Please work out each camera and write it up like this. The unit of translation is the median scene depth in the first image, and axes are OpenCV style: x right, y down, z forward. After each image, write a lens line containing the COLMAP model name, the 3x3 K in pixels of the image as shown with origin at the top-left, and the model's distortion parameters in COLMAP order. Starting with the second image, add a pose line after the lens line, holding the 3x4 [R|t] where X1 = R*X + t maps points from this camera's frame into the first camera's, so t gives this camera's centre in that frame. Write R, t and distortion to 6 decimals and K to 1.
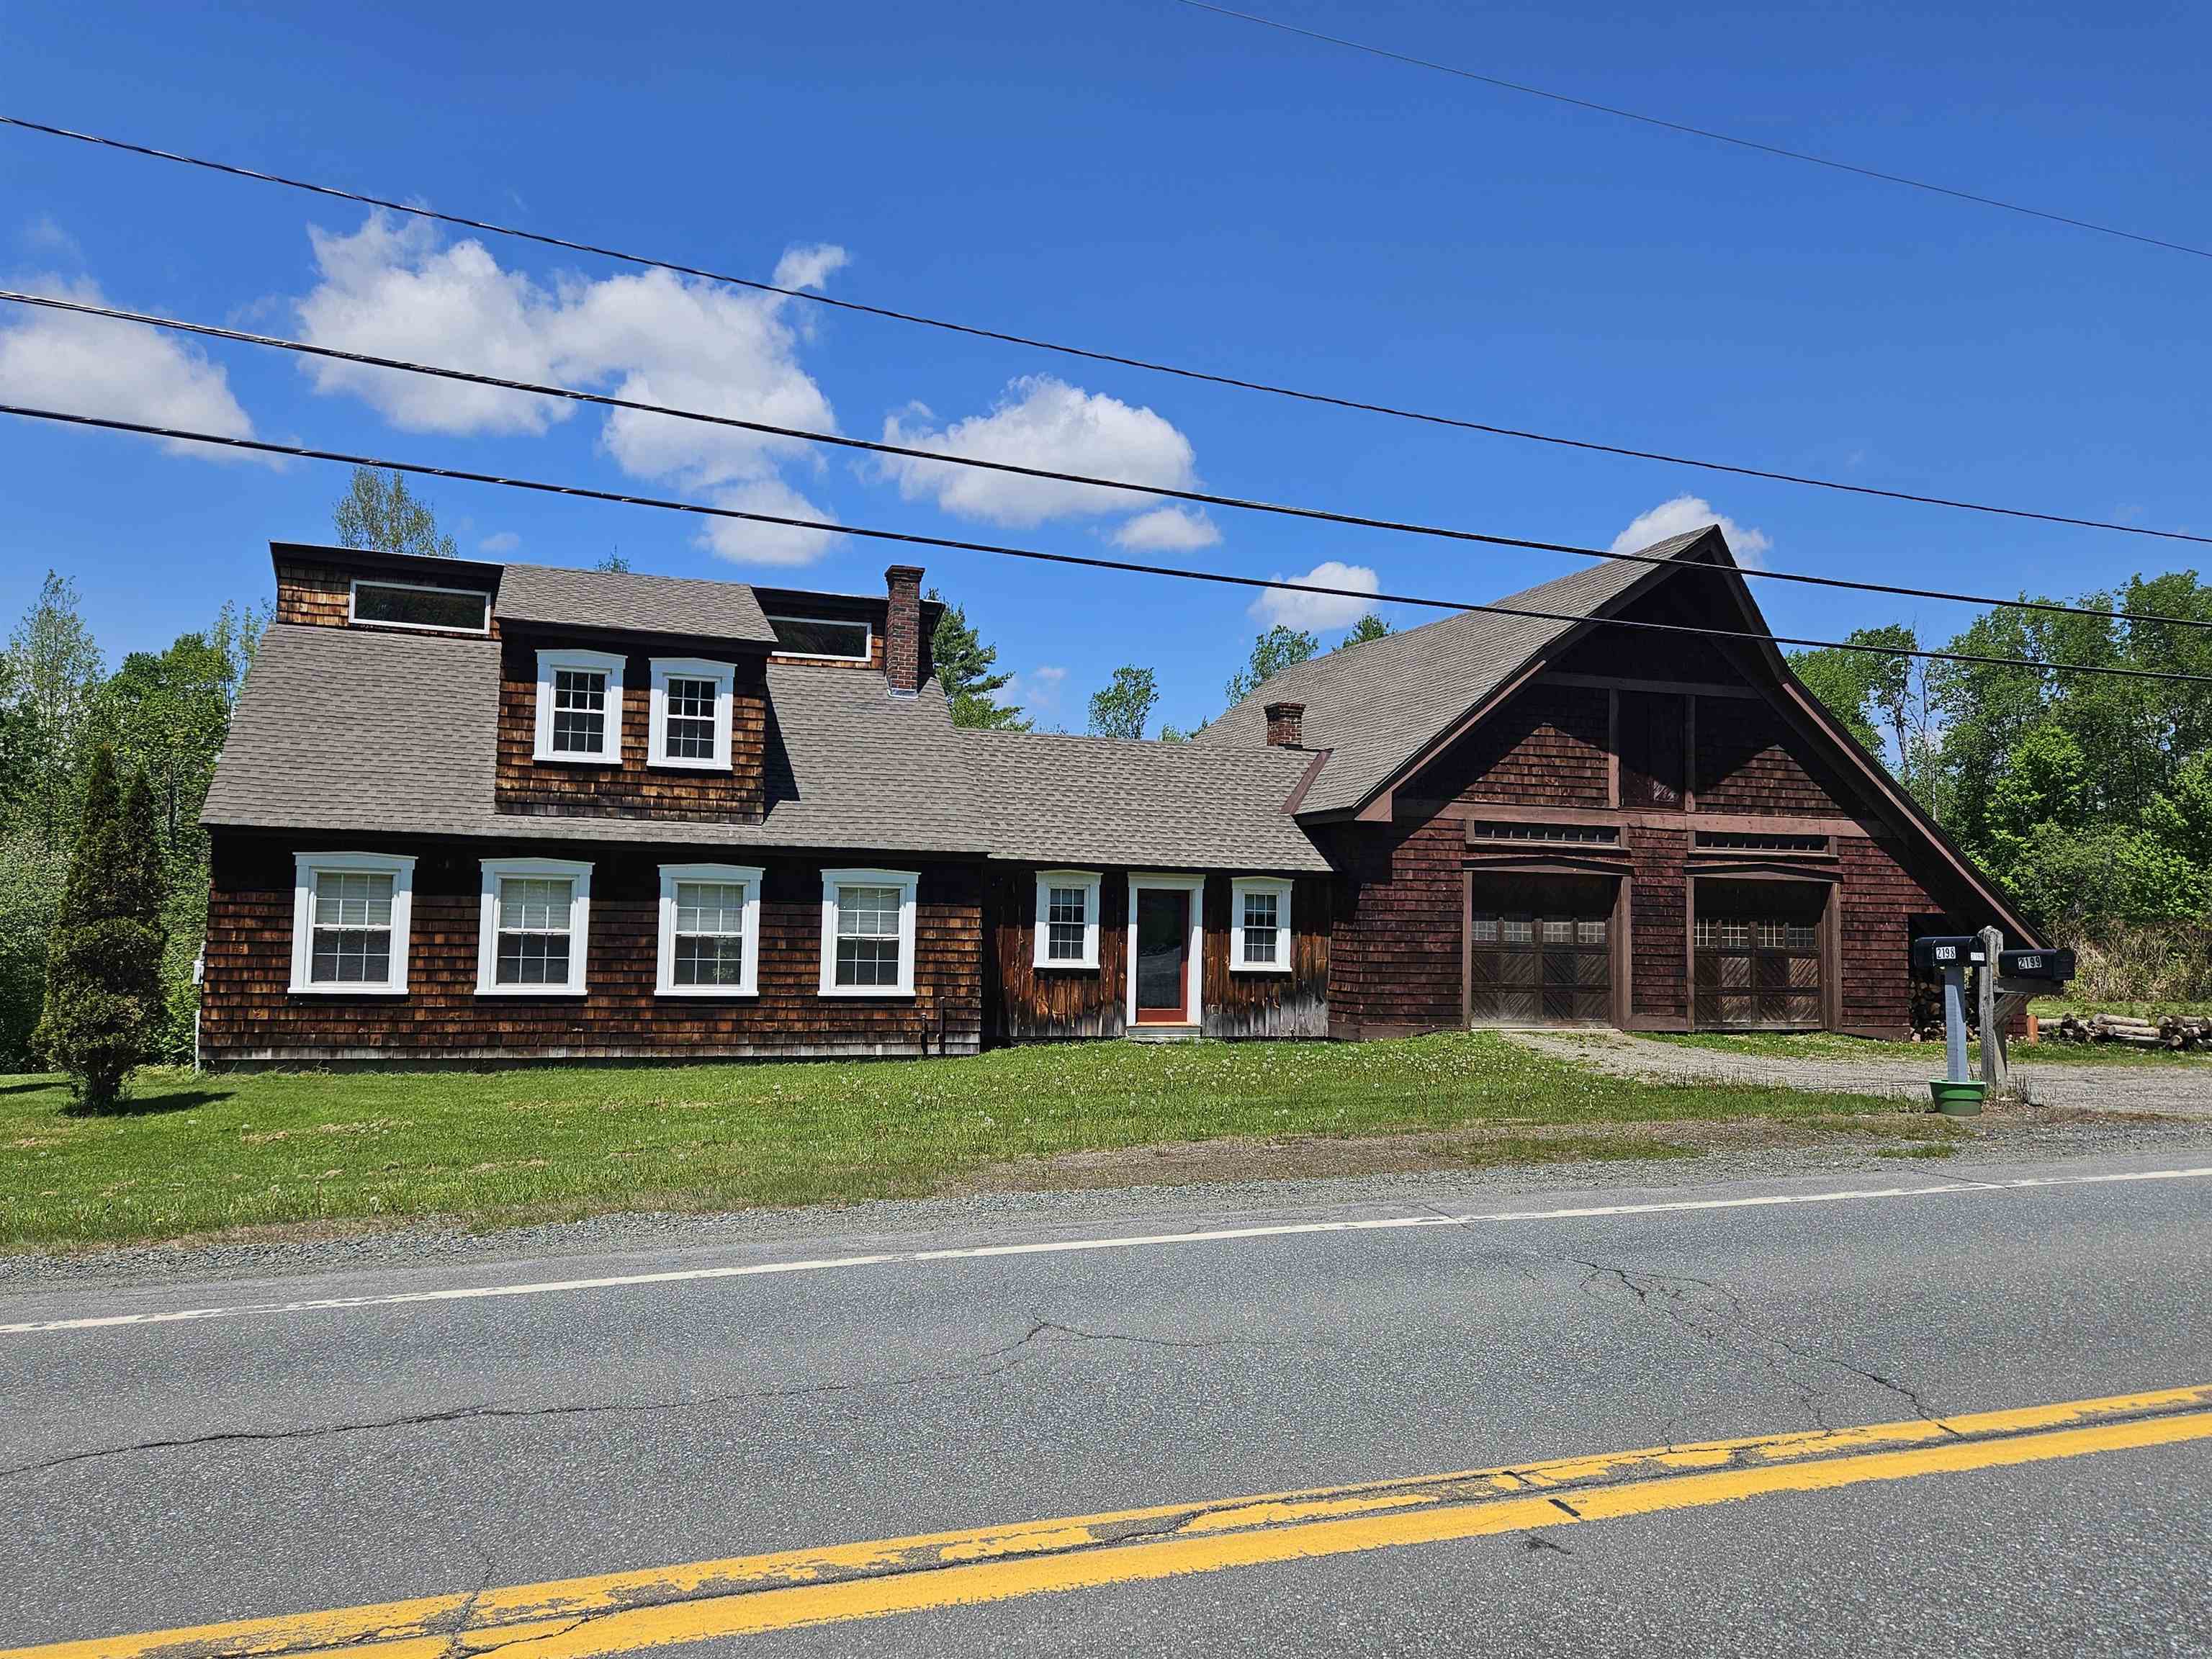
lens RADIAL K [[1482.6, 0, 1106.0], [0, 1482.6, 829.5], [0, 0, 1]] dist [0.076882, -0.071689]
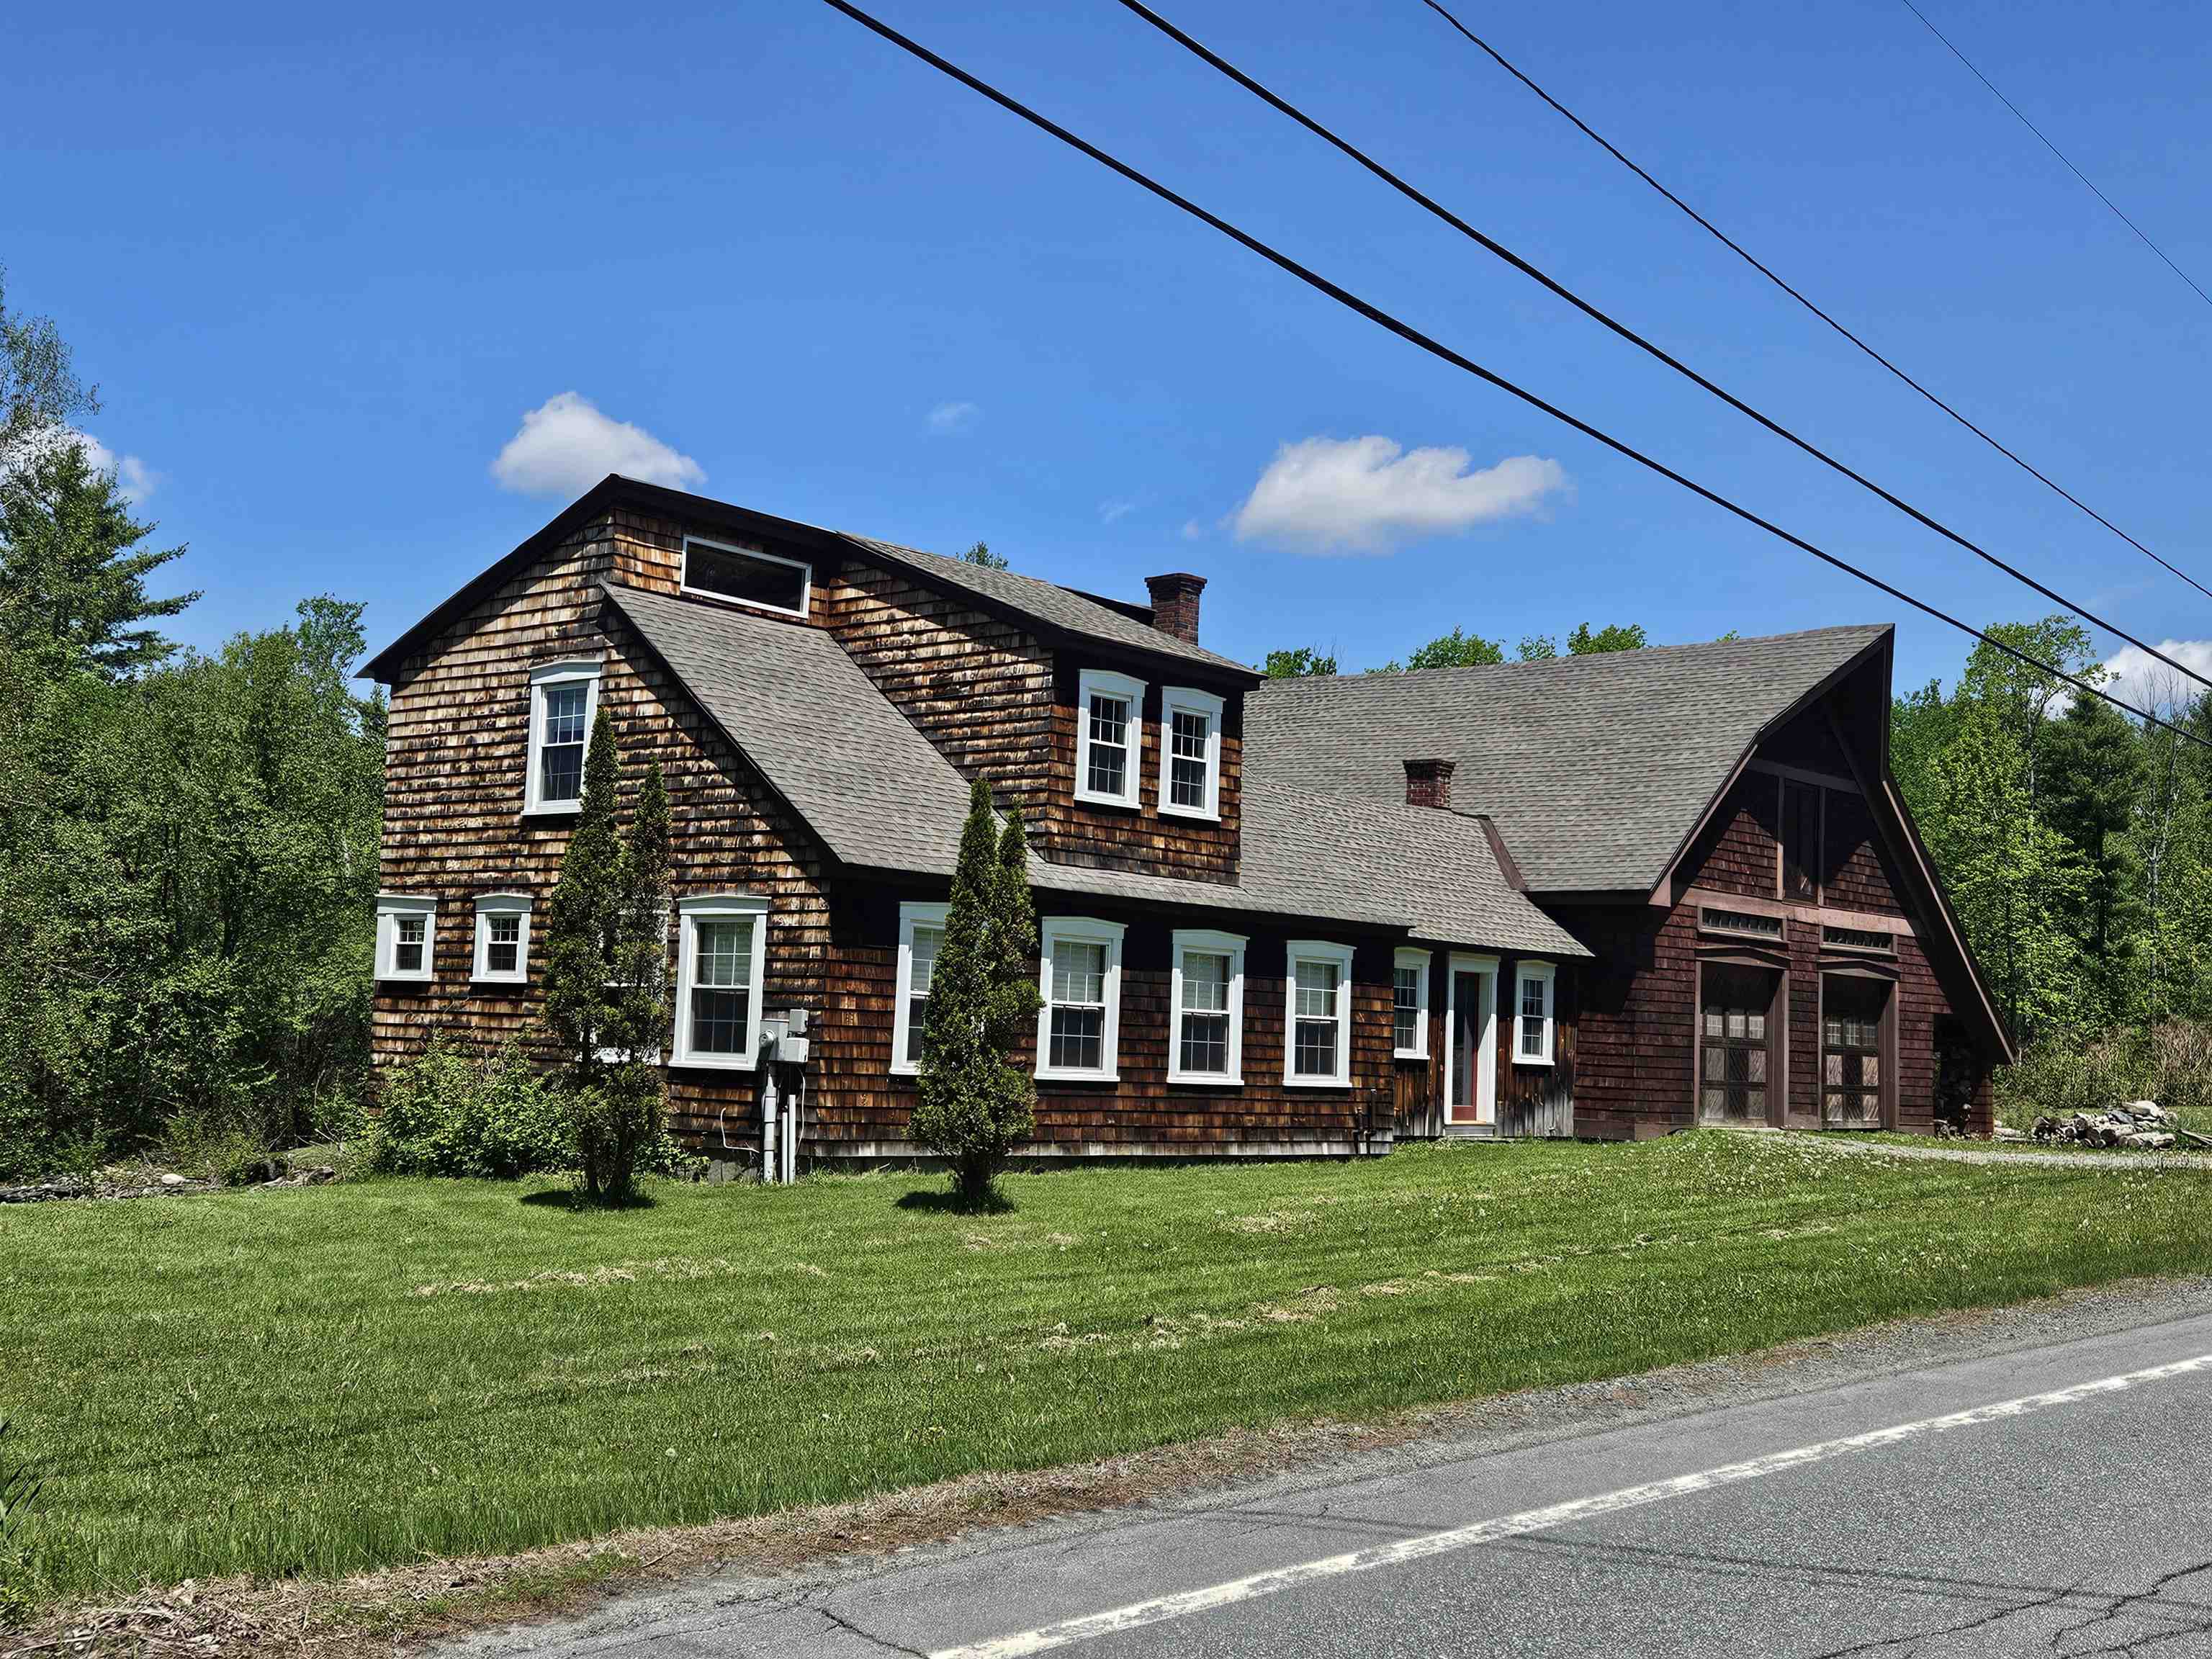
lens RADIAL K [[2259.0, 0, 1106.0], [0, 2259.0, 829.5], [0, 0, 1]] dist [0.115568, -0.372935]
pose [[0.881601, 0.057007, 0.468539, -0.850458], [-0.049462, 0.998372, -0.028405, 0.004571], [-0.469396, 0.001868, 0.882986, -0.111325]]
